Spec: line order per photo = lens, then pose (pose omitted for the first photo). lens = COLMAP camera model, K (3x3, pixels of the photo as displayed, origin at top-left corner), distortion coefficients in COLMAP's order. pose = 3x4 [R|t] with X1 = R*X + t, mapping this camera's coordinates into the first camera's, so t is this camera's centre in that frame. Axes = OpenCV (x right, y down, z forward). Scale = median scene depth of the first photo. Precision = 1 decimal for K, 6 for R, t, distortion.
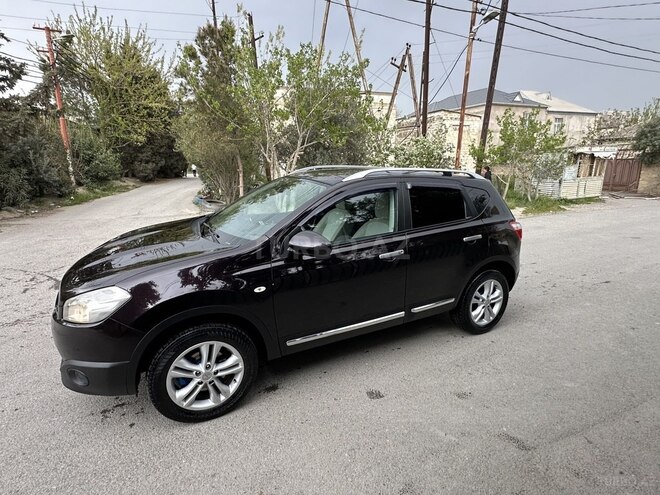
lens RADIAL K [[347.4, 0, 328.6], [0, 347.4, 245.1], [0, 0, 1]] dist [-0.005619, 0.002969]
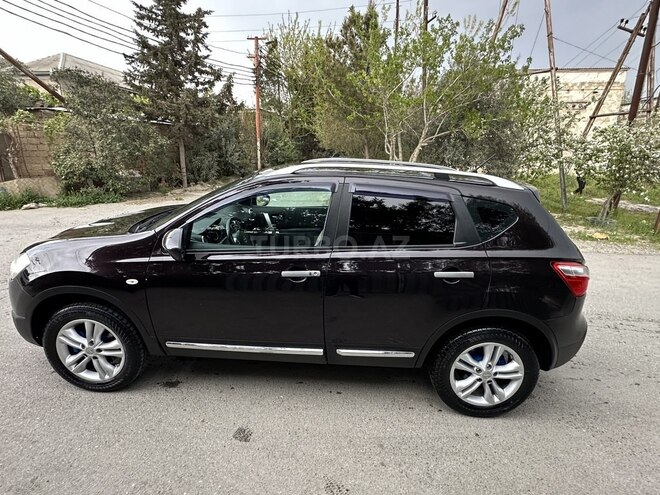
lens RADIAL K [[347.4, 0, 331.1], [0, 347.4, 247.5], [0, 0, 1]] dist [-0.005619, 0.002969]
pose [[0.861483, 0.162468, -0.481094, 0.161593], [-0.147892, 0.986638, 0.068366, -0.025491], [0.485773, 0.012253, 0.873999, 0.092545]]
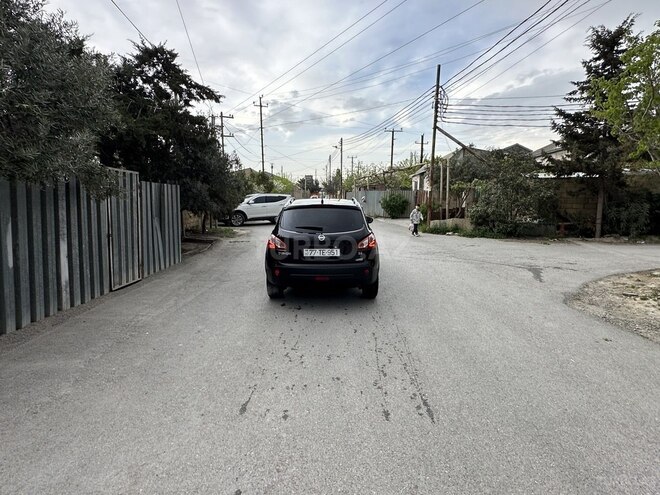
lens RADIAL K [[347.4, 0, 331.0], [0, 347.4, 245.5], [0, 0, 1]] dist [-0.005619, 0.002969]
pose [[-0.460238, 0.119550, -0.879710, 0.599033], [-0.211892, 0.947464, 0.239613, -0.148731], [0.862138, 0.296682, -0.410727, 0.639241]]
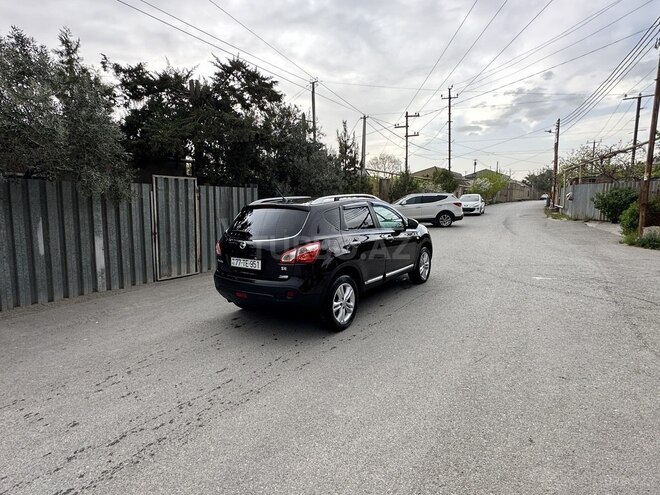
lens RADIAL K [[347.4, 0, 329.5], [0, 347.4, 246.6], [0, 0, 1]] dist [-0.005619, 0.002969]
pose [[-0.896680, 0.076583, -0.436004, 0.262423], [-0.082801, 0.938524, 0.335136, -0.178482], [0.434866, 0.336611, -0.835215, 0.797210]]
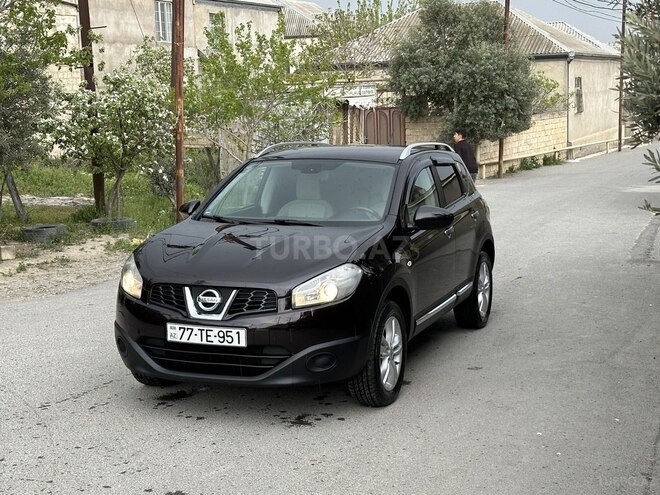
lens RADIAL K [[1071.7, 0, 330.6], [0, 1071.7, 248.0], [0, 0, 1]] dist [0.128286, 0.000000]
pose [[0.751316, -0.097463, 0.652705, -0.538444], [0.168669, 0.984545, -0.047138, 0.042459], [-0.638024, 0.145507, 0.756144, -0.277341]]
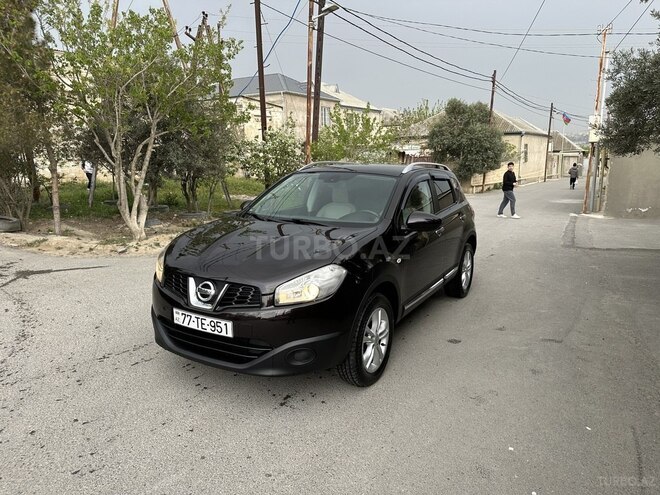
lens RADIAL K [[460.4, 0, 327.5], [0, 460.4, 246.3], [0, 0, 1]] dist [0.058029, -0.065746]
pose [[0.850364, -0.094661, 0.517610, -0.272137], [0.120259, 0.992613, -0.016040, 0.016285], [-0.512268, 0.075887, 0.855466, -0.053976]]
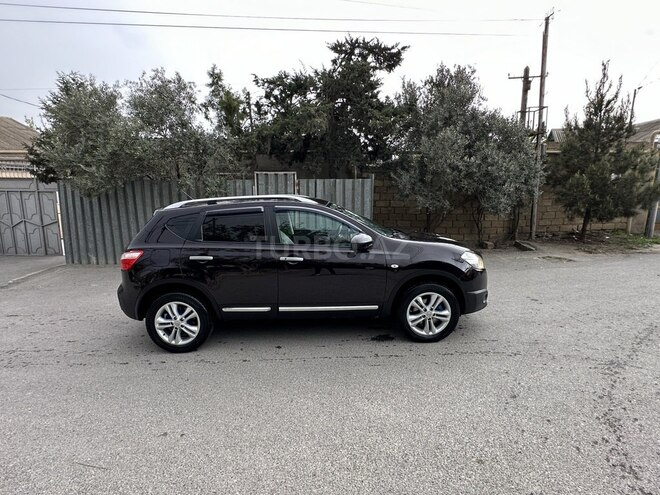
lens RADIAL K [[347.4, 0, 328.7], [0, 347.4, 247.6], [0, 0, 1]] dist [-0.005619, 0.002969]
pose [[-0.893155, -0.056153, 0.446230, -0.222017], [0.124555, 0.922485, 0.365388, -0.163556], [-0.432158, 0.381928, -0.816928, 0.679583]]
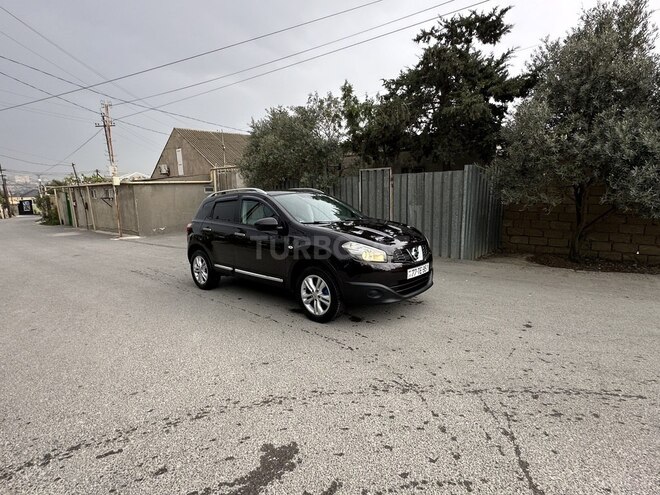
lens RADIAL K [[347.4, 0, 328.7], [0, 347.4, 250.9], [0, 0, 1]] dist [-0.005619, 0.002969]
pose [[-0.345760, -0.139013, 0.927968, -0.522223], [0.247789, 0.940331, 0.233191, -0.089365], [-0.905014, 0.310569, -0.290683, 0.449402]]
